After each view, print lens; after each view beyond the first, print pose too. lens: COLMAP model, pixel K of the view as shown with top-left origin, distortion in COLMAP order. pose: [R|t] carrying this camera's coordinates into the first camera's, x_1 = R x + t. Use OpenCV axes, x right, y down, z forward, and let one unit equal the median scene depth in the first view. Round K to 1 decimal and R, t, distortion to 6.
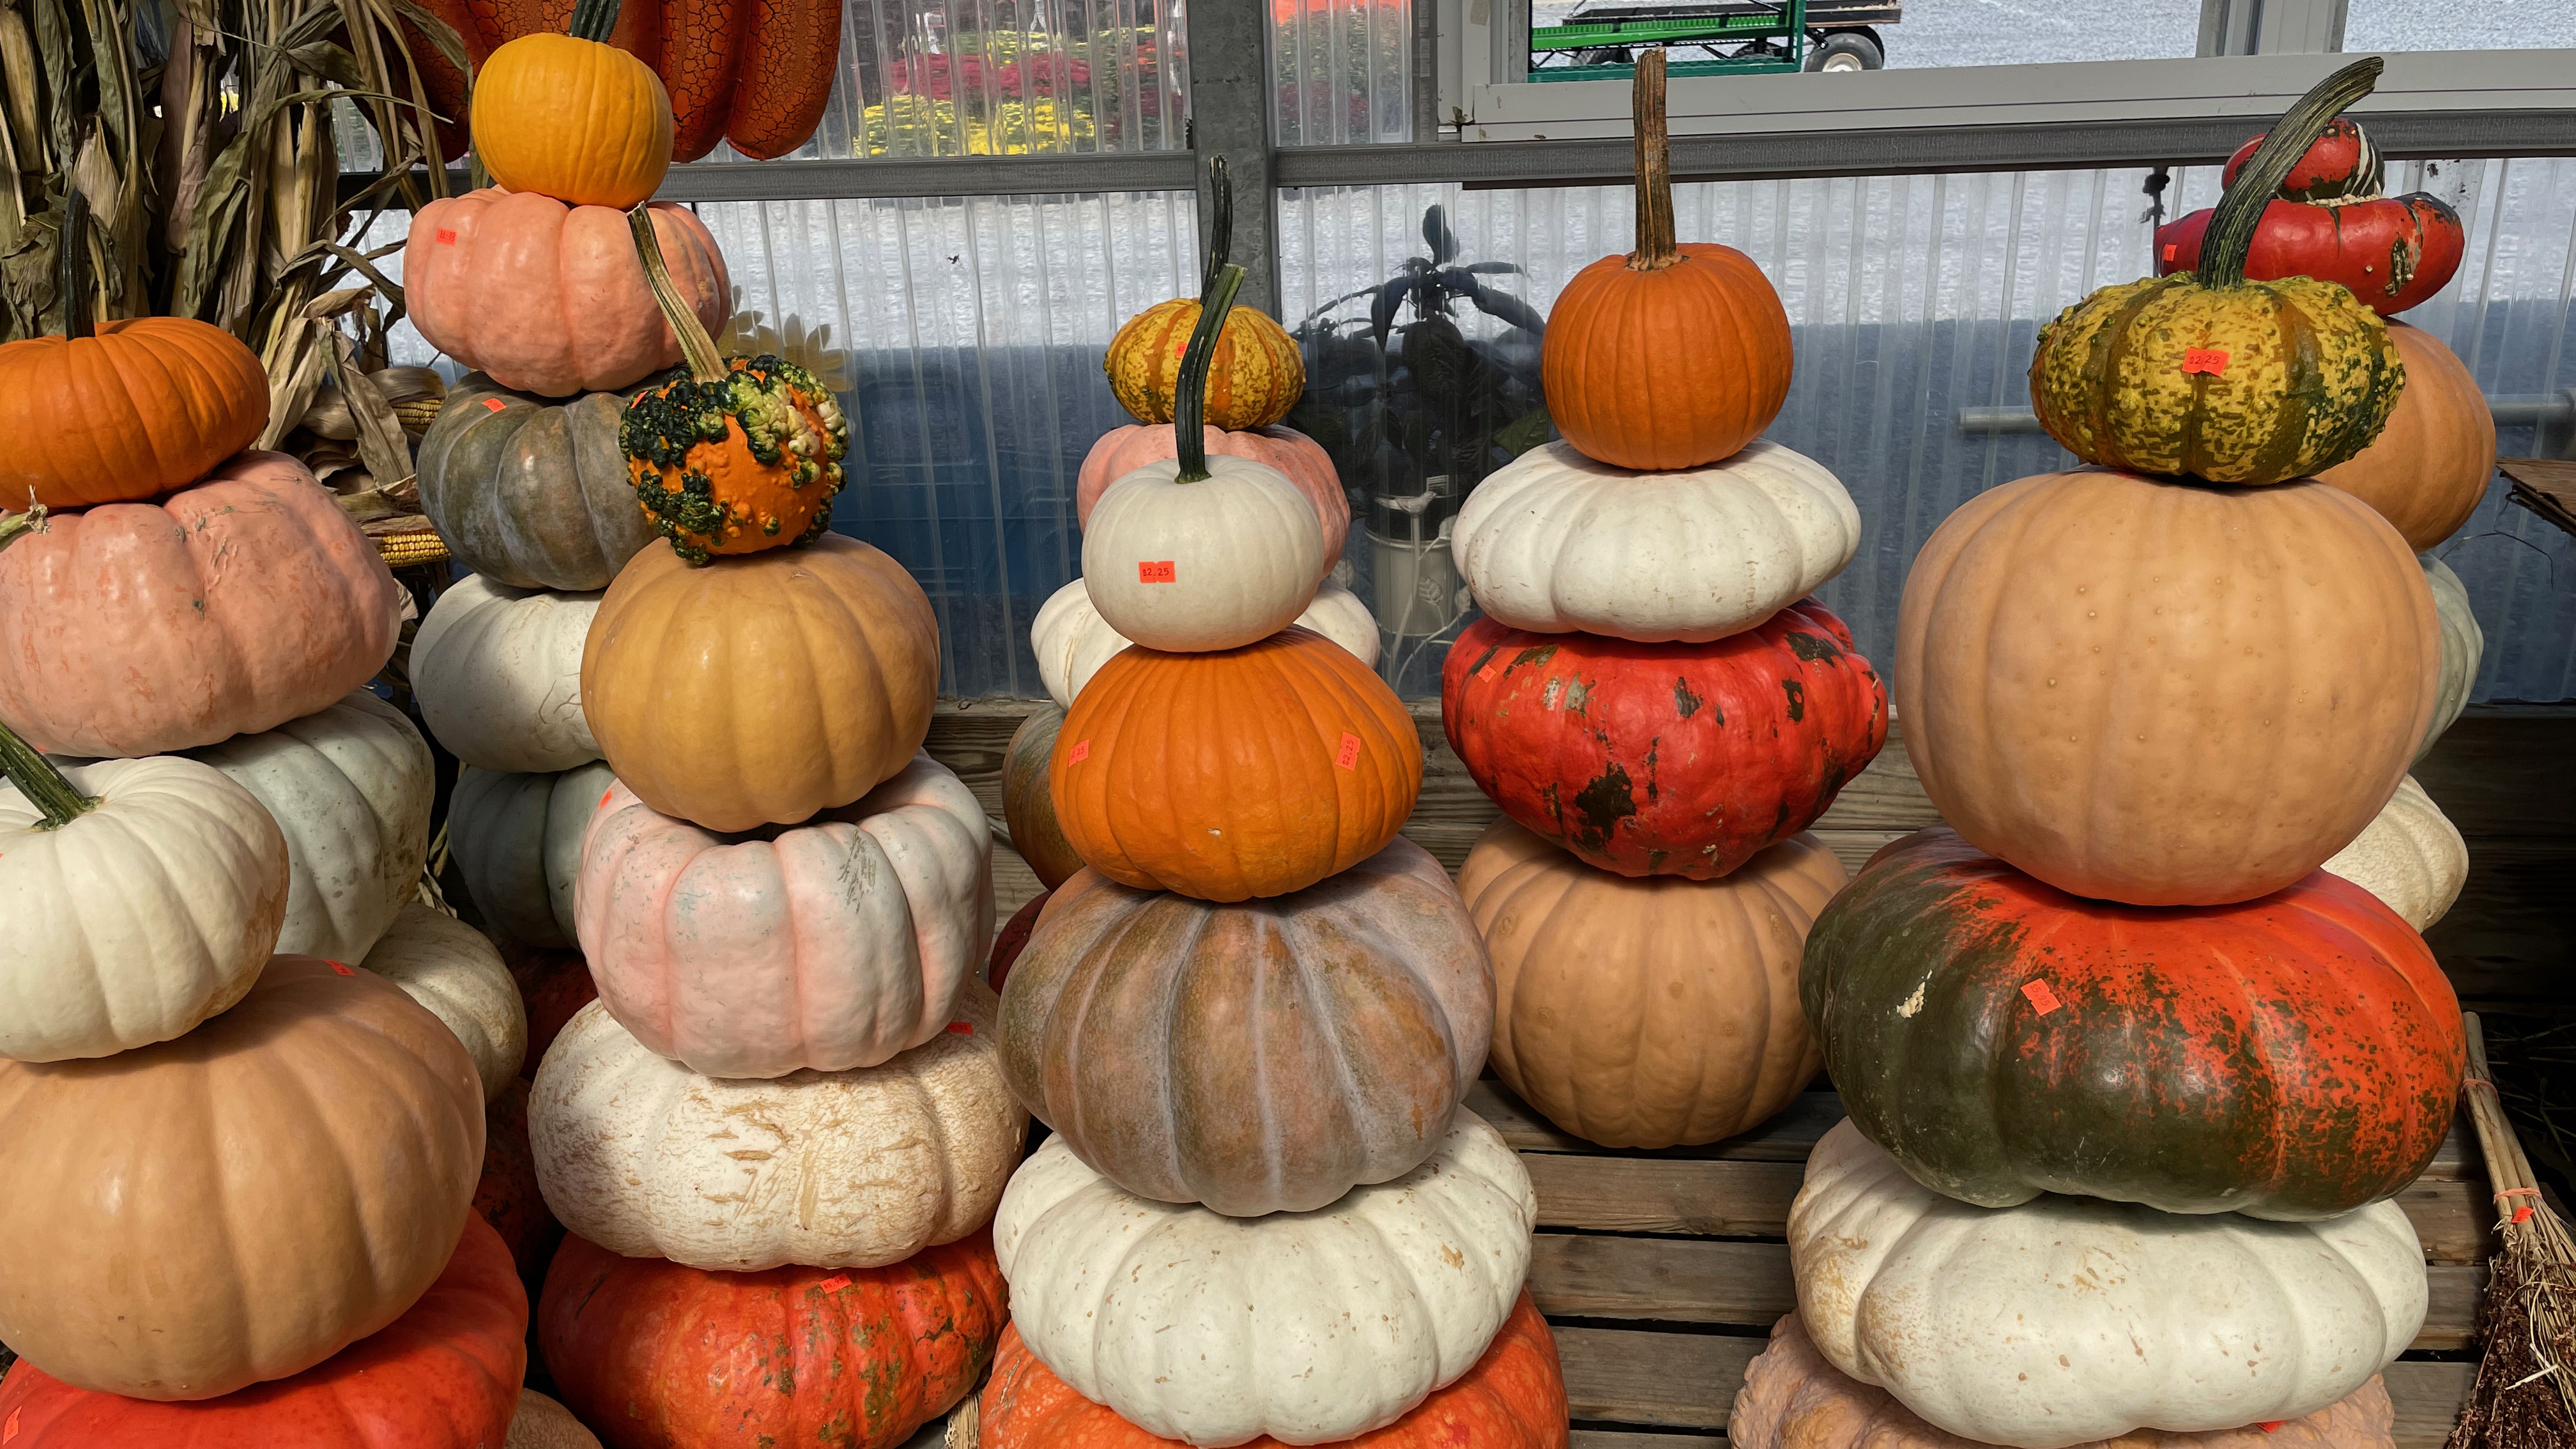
lens RADIAL K [[2004.5, 0, 1289.4], [0, 2004.5, 724.6], [0, 0, 1]] dist [0.036225, -0.025387]
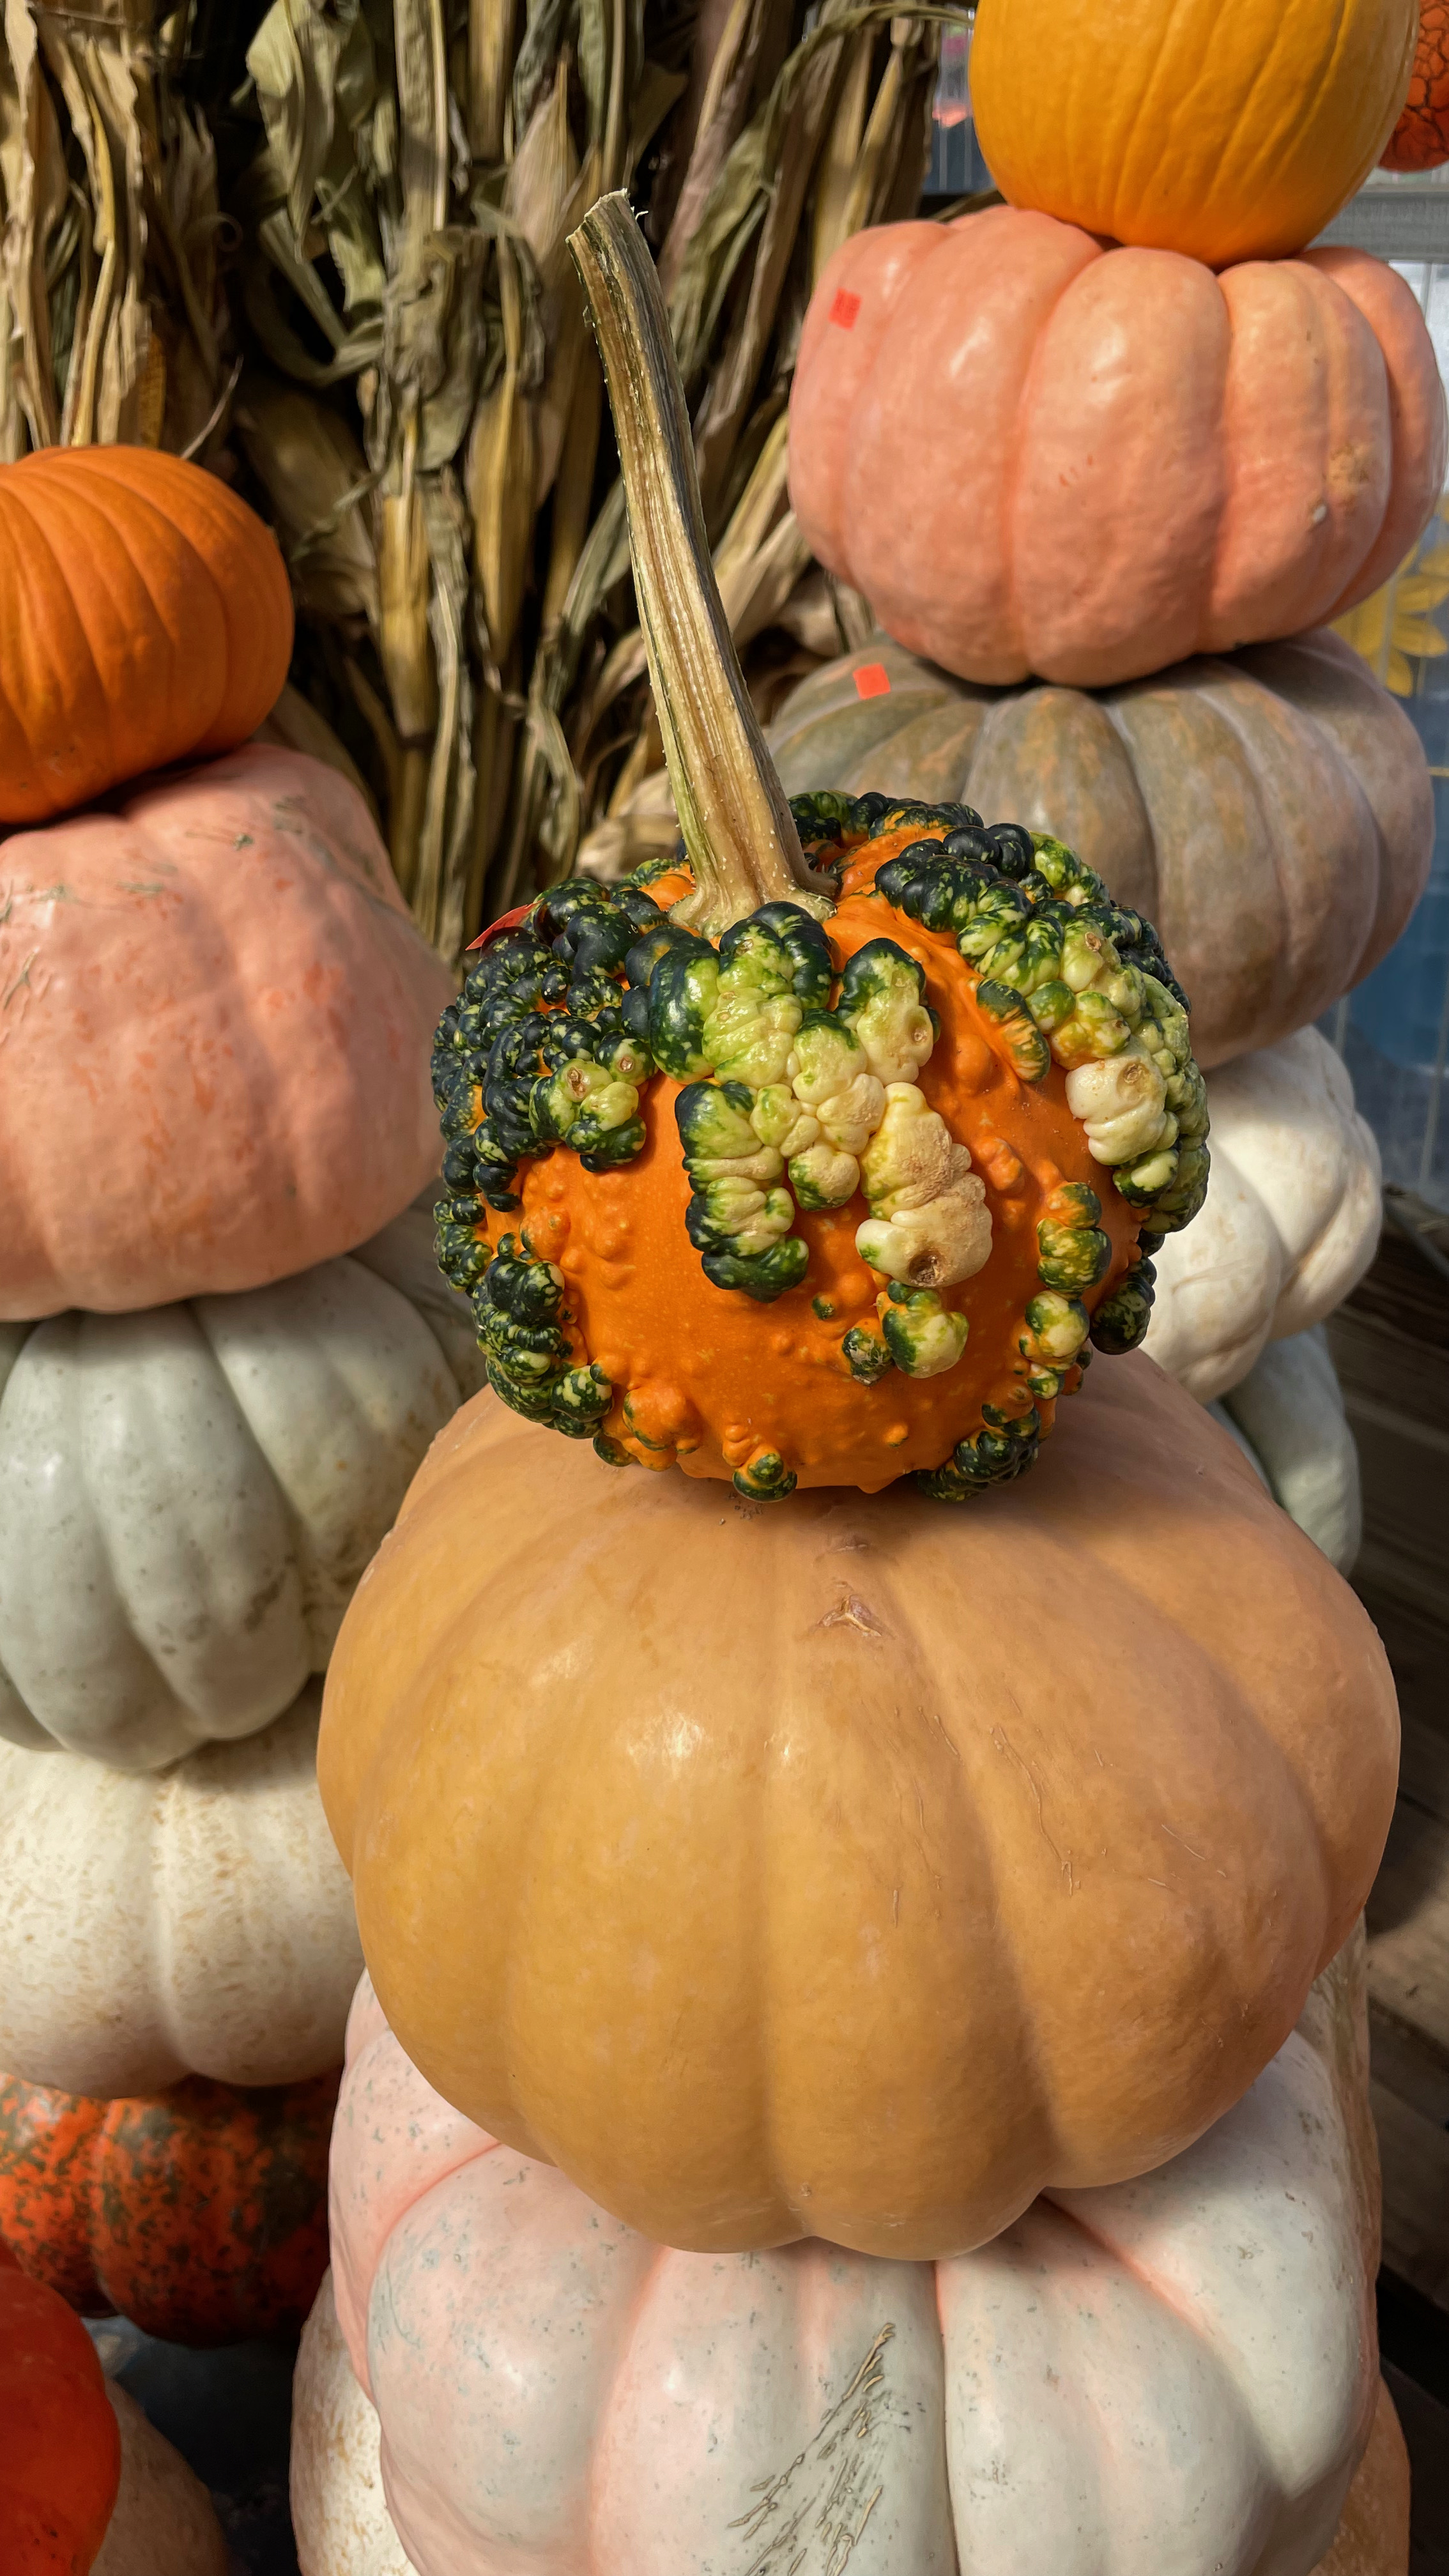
lens RADIAL K [[2004.5, 0, 723.1], [0, 2004.5, 1293.1], [0, 0, 1]] dist [0.036225, -0.025387]
pose [[0.734969, 0.346340, -0.582982, -0.082319], [-0.215775, 0.934492, 0.283137, -0.154449], [0.642854, -0.082304, 0.761554, 0.604662]]
